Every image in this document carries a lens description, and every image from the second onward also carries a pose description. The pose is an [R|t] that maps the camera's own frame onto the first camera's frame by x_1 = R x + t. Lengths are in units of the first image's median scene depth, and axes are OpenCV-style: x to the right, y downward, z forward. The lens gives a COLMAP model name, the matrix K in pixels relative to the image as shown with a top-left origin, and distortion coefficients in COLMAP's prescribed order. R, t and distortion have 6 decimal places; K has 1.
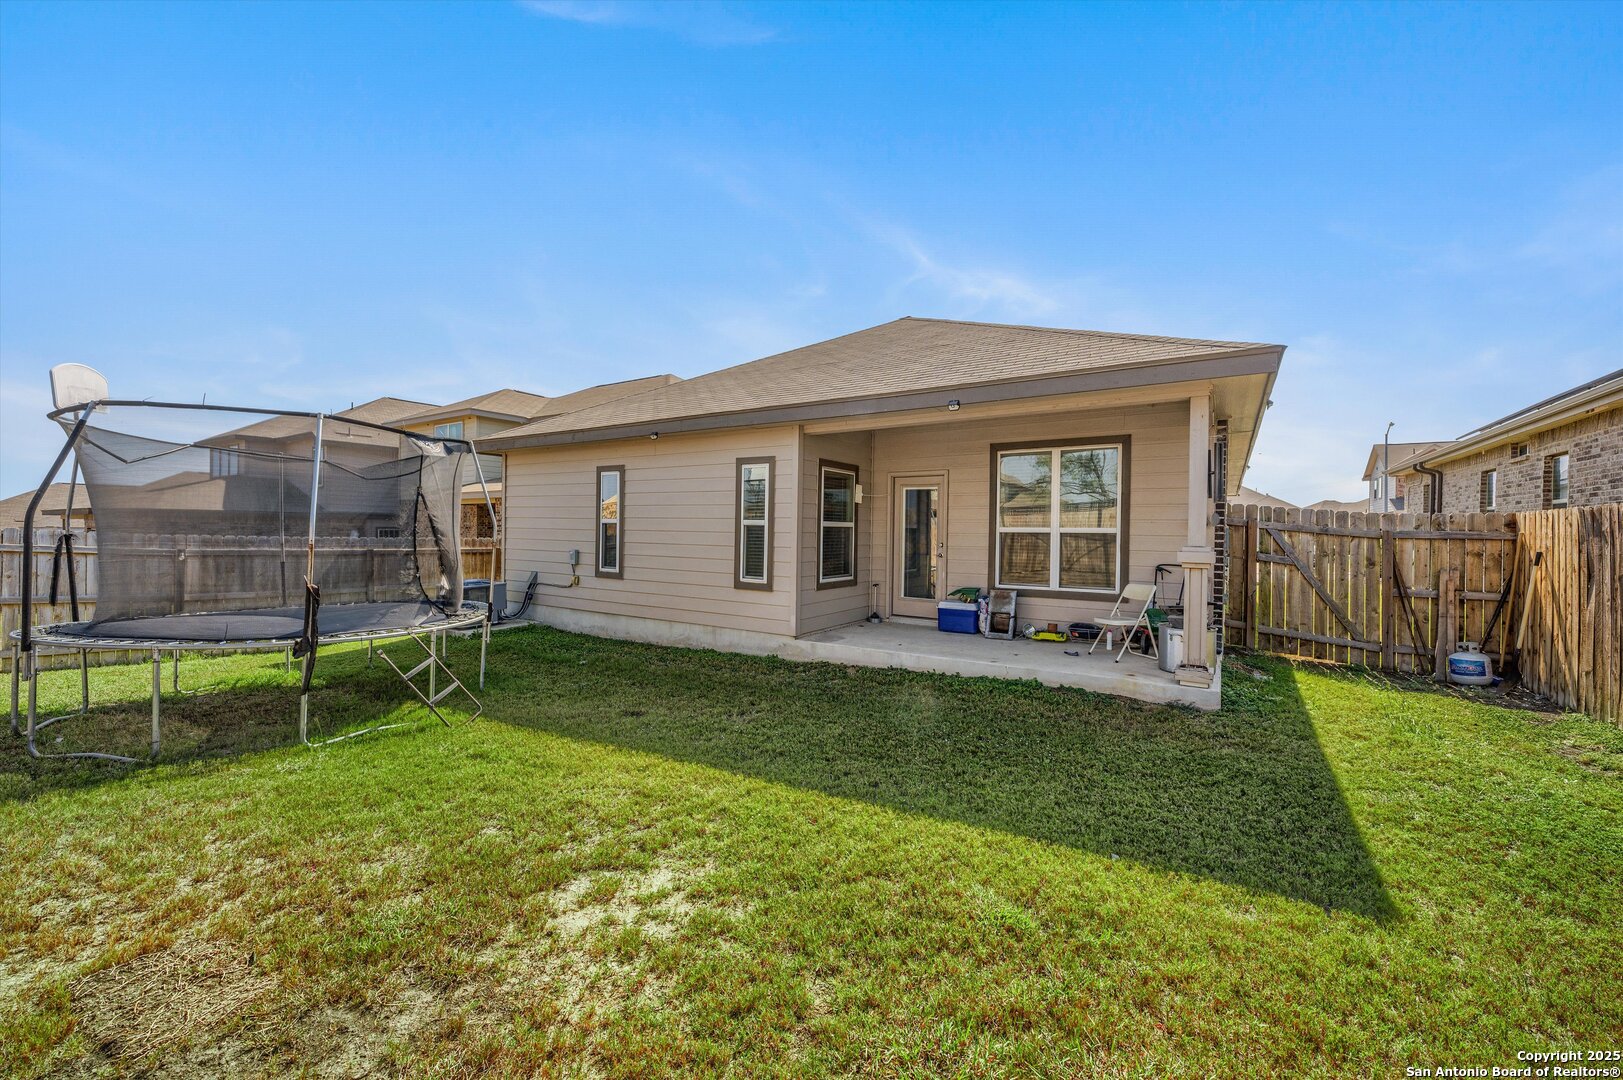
lens RADIAL K [[648.4, 0, 809.0], [0, 648.4, 533.9], [0, 0, 1]] dist [0.002426, -0.000109]
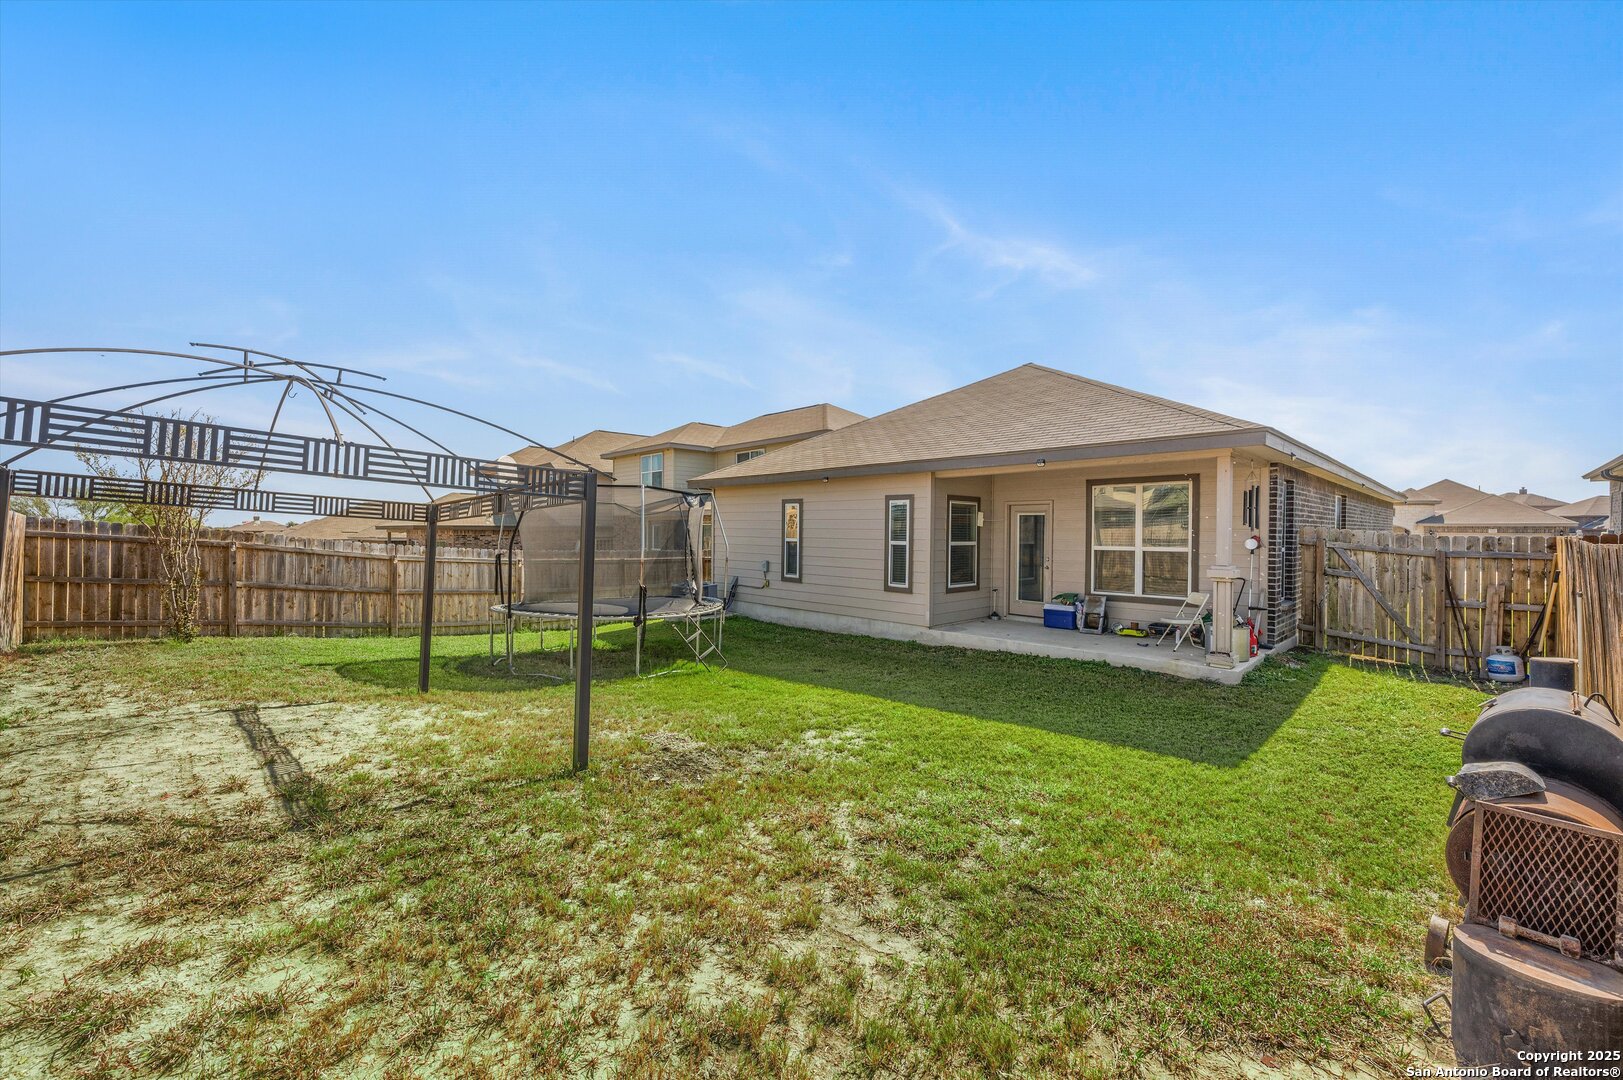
lens RADIAL K [[648.4, 0, 802.7], [0, 648.4, 534.7], [0, 0, 1]] dist [0.002426, -0.000109]
pose [[0.972154, -0.004741, -0.234296, 0.042391], [0.003979, 0.999985, -0.003726, -0.033129], [0.234310, 0.002690, 0.972158, -0.403864]]
